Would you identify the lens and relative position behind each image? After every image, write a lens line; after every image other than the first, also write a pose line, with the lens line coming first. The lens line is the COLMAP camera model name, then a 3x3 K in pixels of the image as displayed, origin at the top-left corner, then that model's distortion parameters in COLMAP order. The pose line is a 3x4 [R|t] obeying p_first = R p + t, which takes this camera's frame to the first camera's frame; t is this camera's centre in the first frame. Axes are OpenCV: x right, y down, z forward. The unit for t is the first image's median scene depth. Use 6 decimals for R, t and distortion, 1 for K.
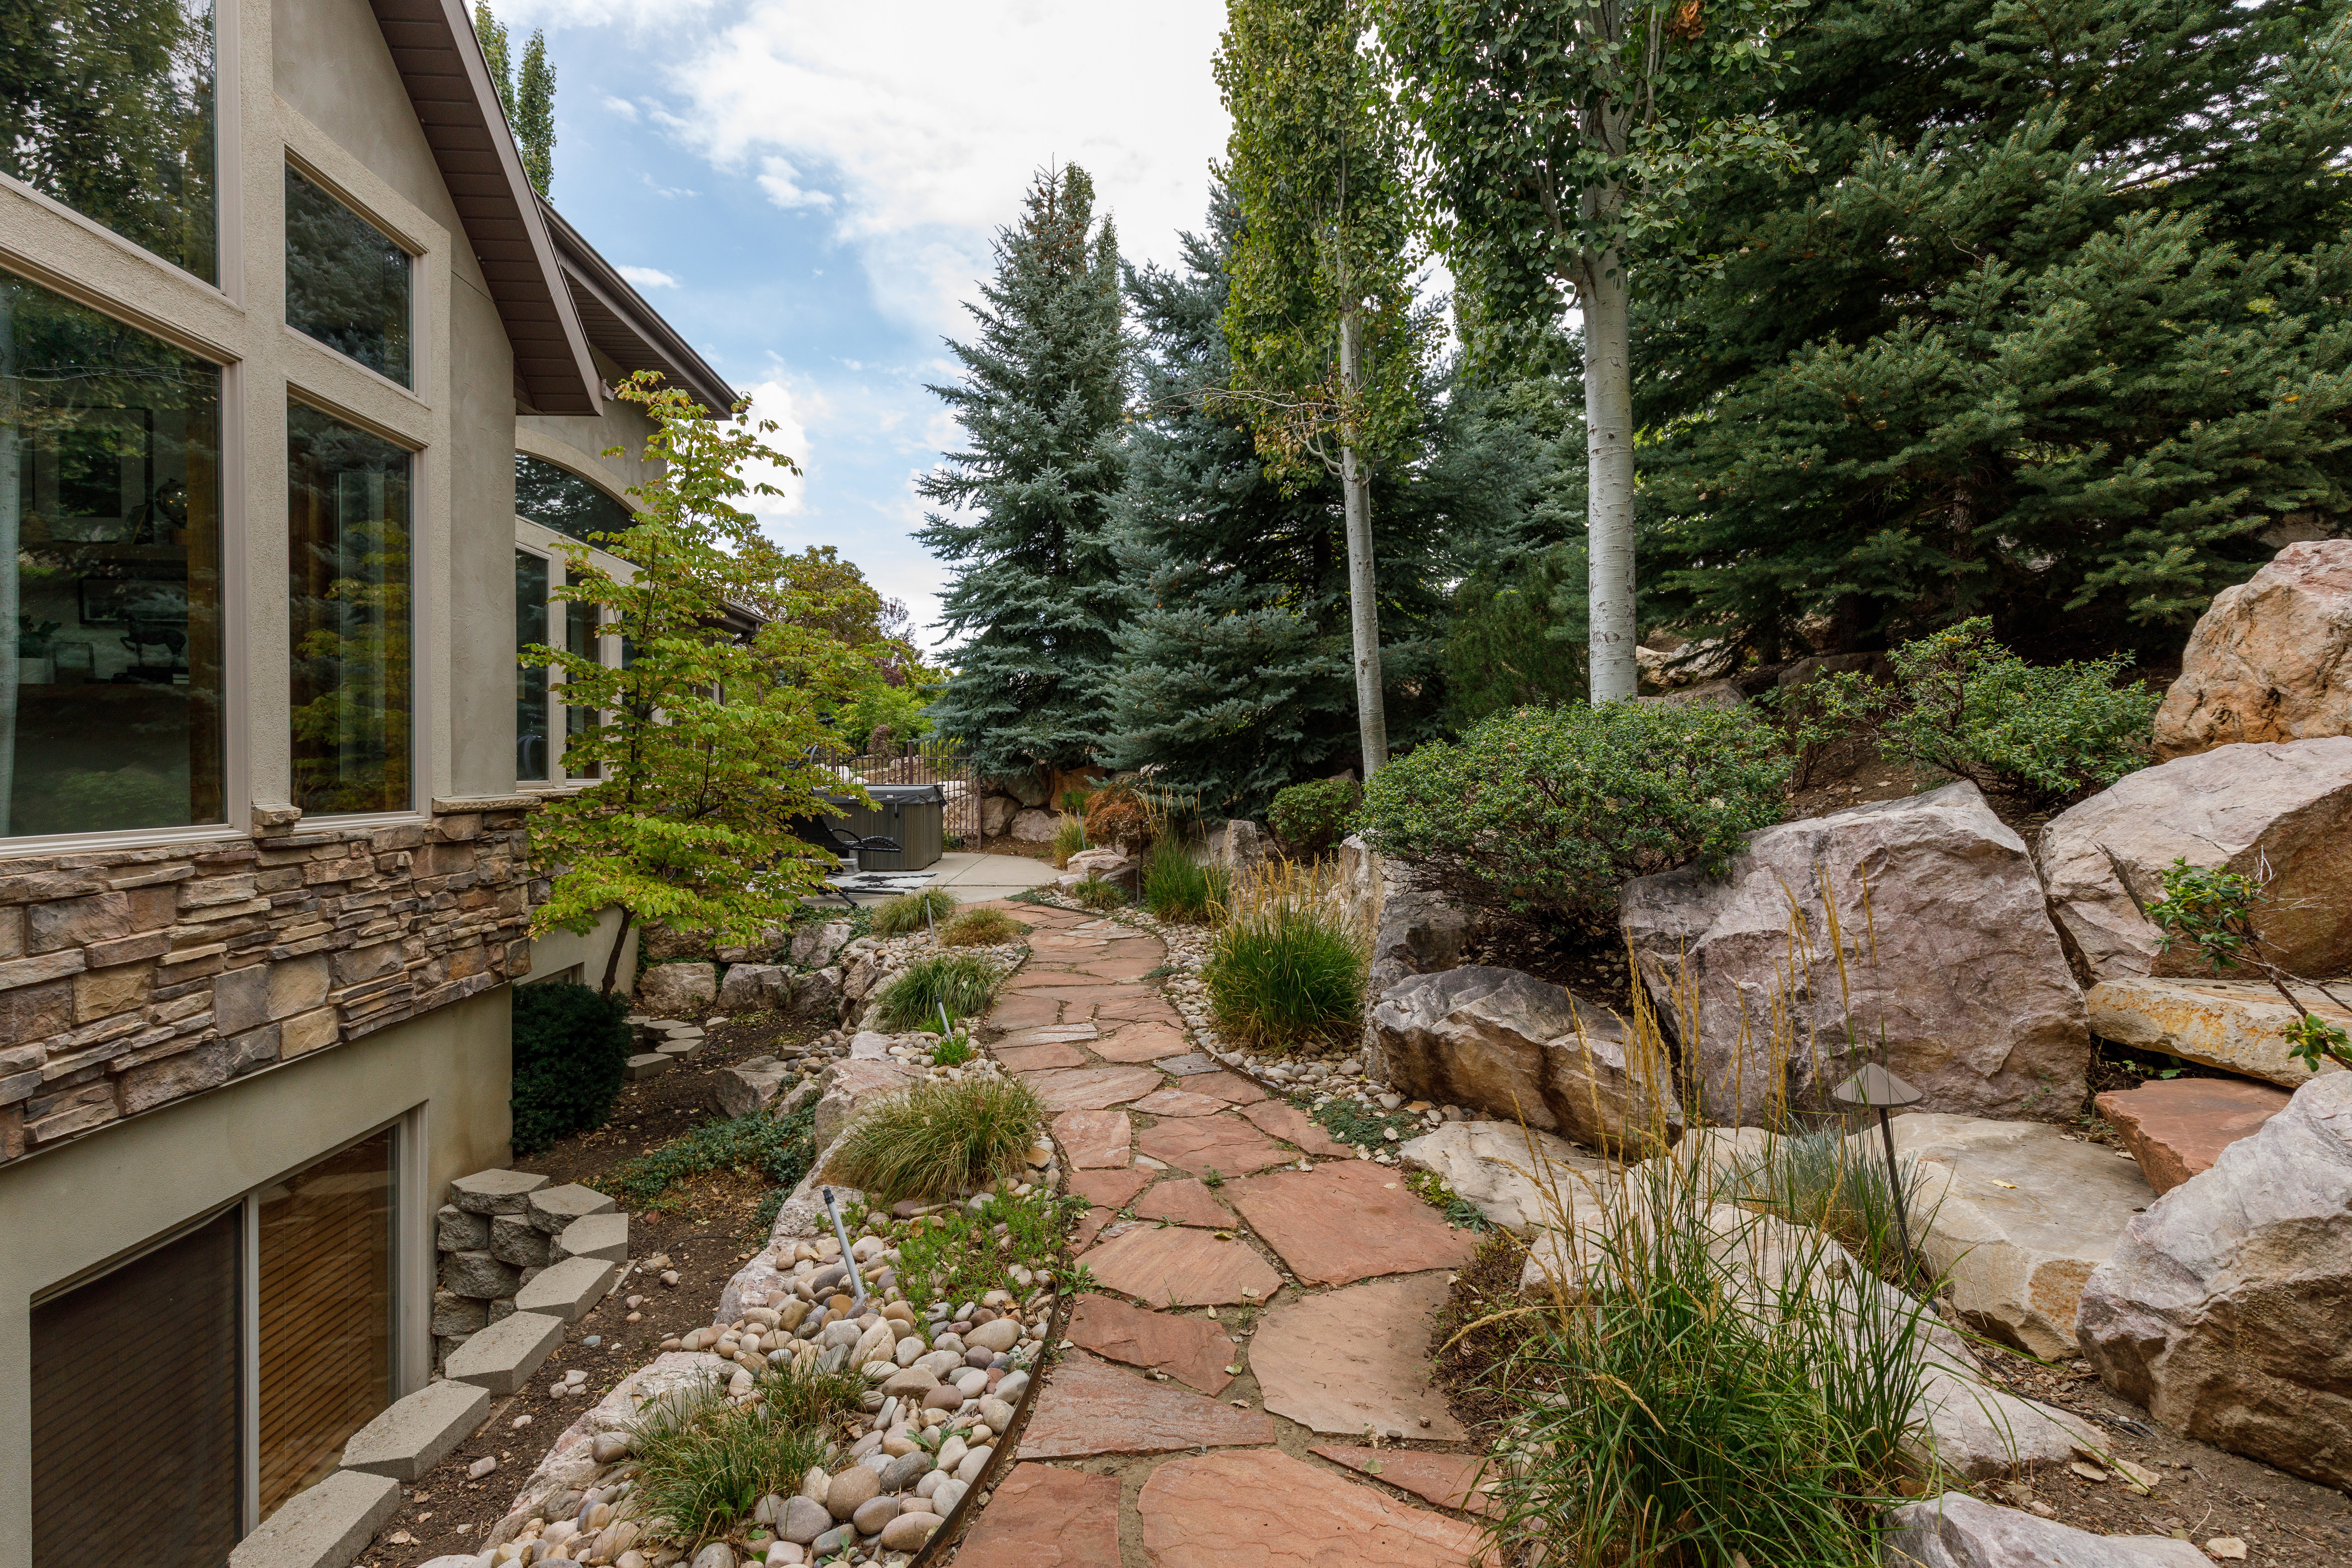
lens RADIAL K [[1089.4, 0, 1175.4], [0, 1089.4, 774.8], [0, 0, 1]] dist [0.012098, -0.000769]
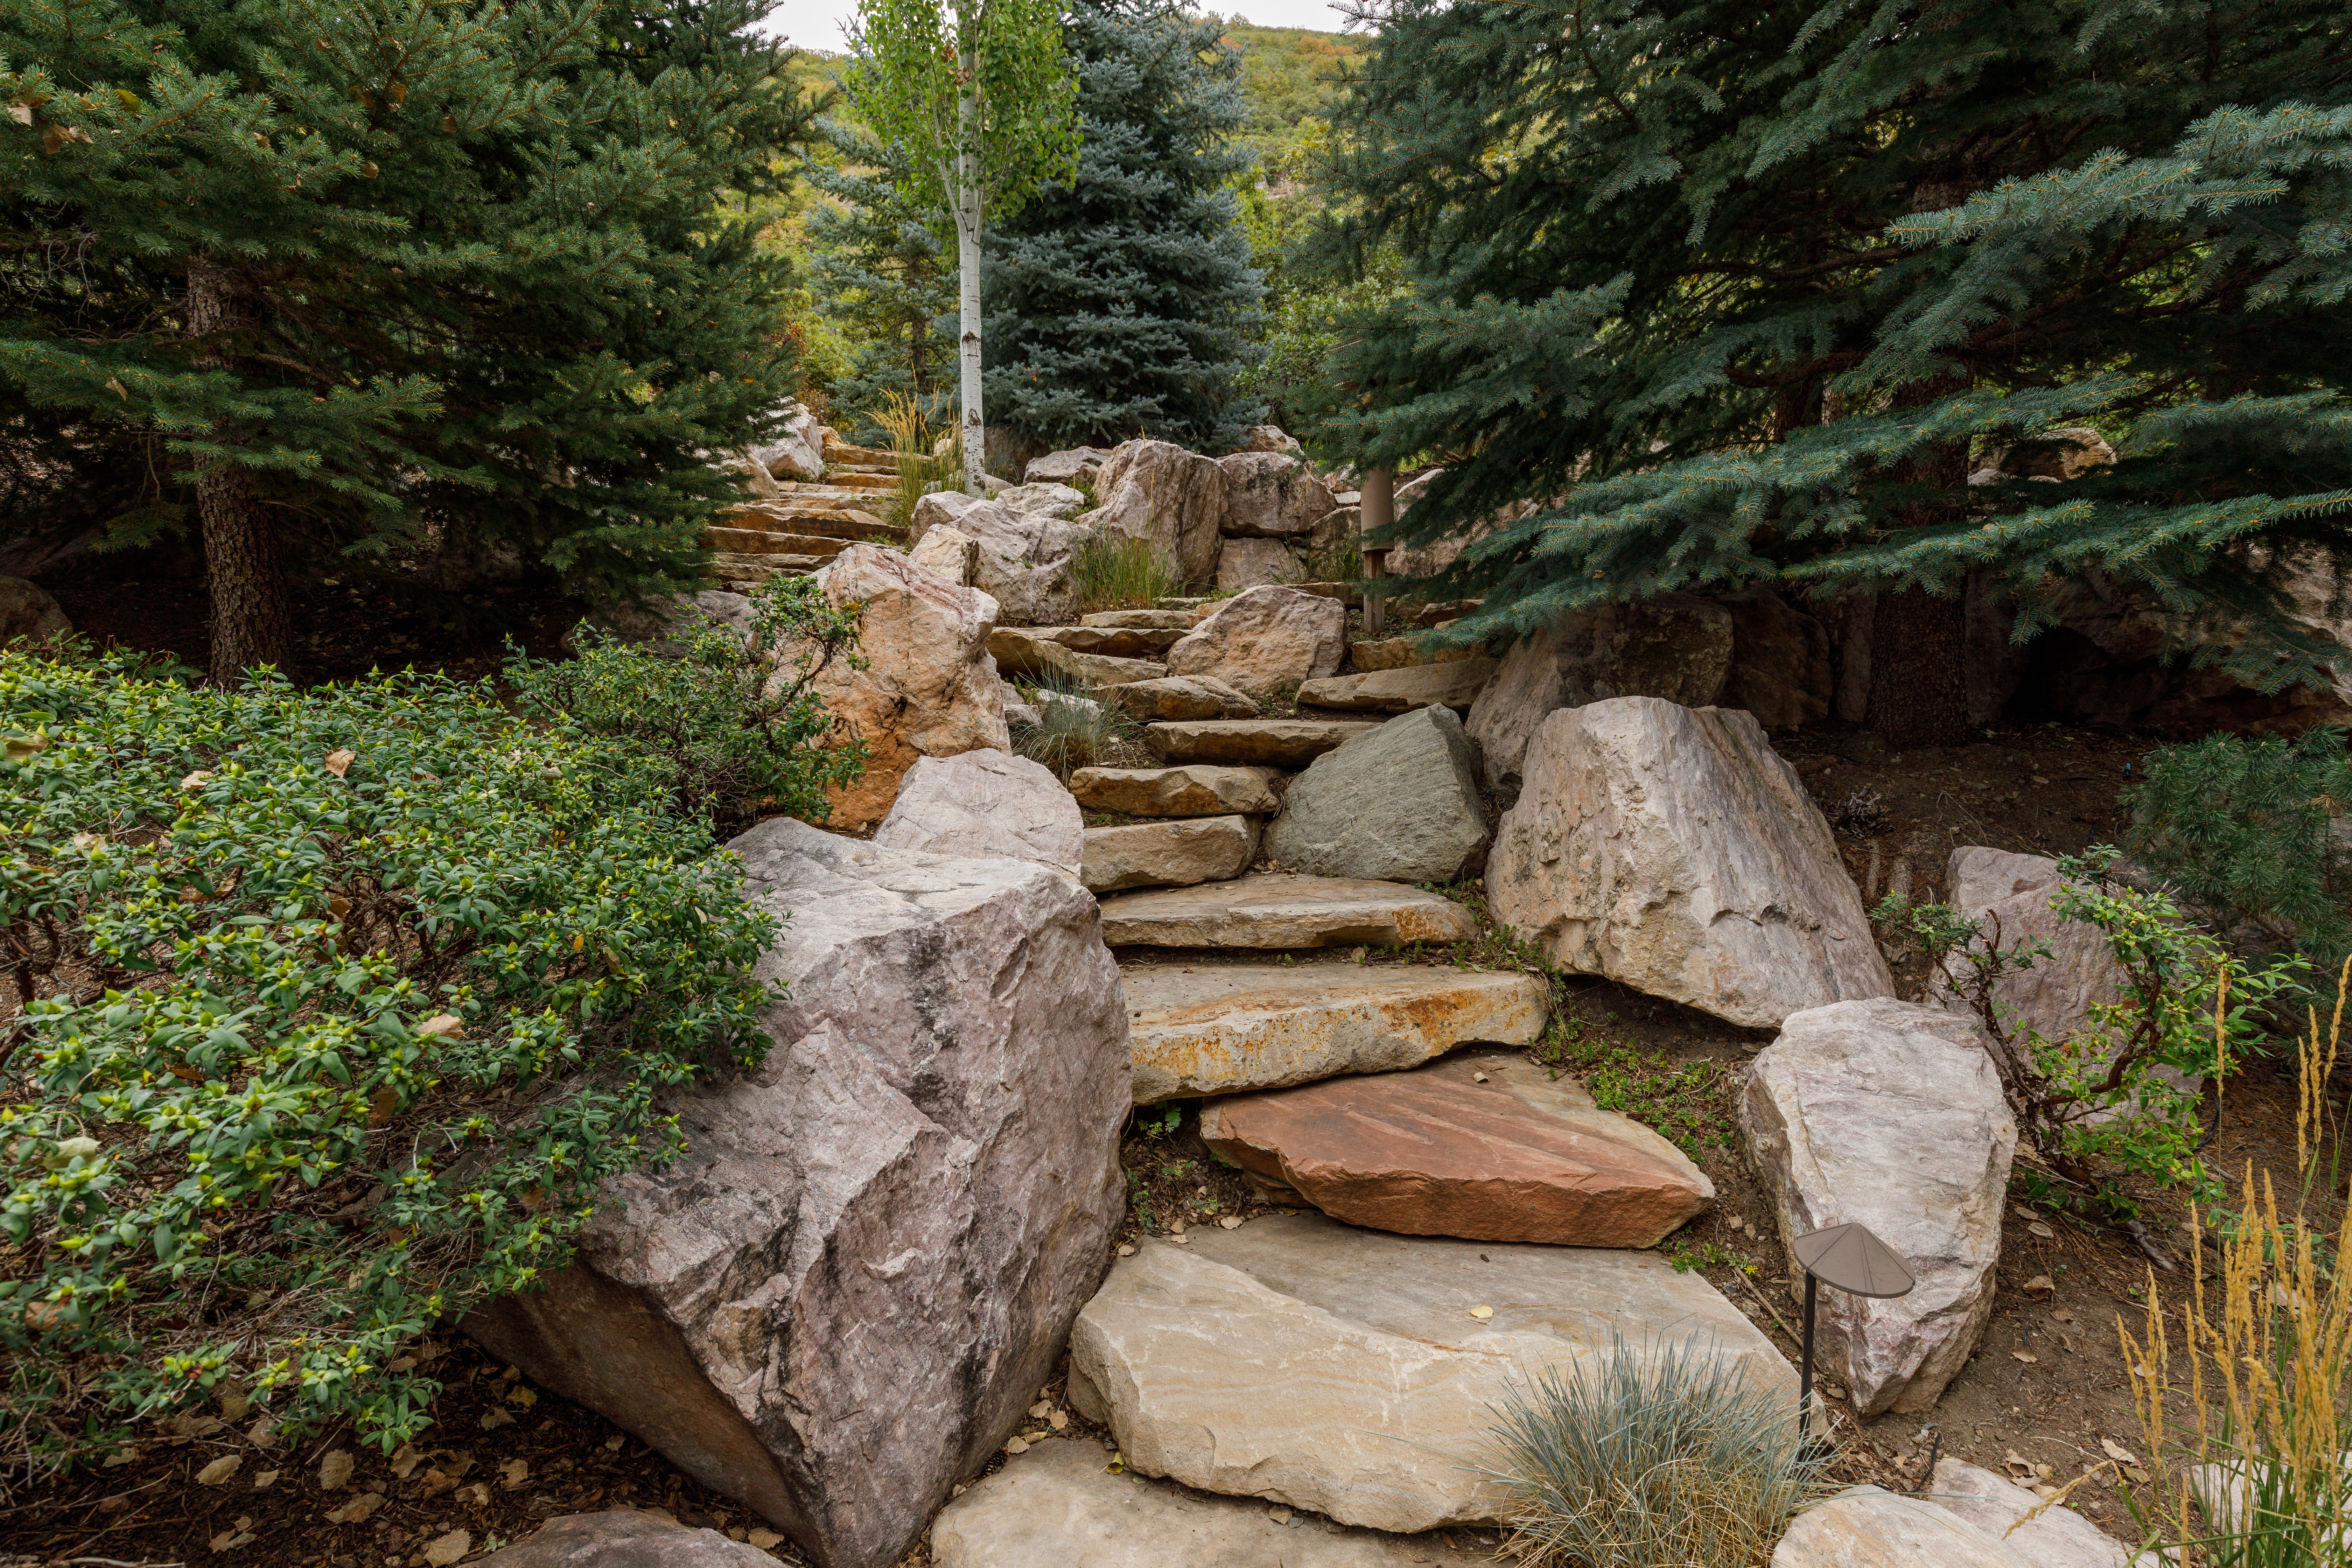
lens RADIAL K [[1089.4, 0, 1177.0], [0, 1089.4, 790.9], [0, 0, 1]] dist [0.012098, -0.000769]
pose [[-0.203711, -0.055874, 0.977435, 0.020504], [0.027391, 0.997654, 0.062738, -0.050585], [-0.978648, 0.039553, -0.201703, 0.966608]]
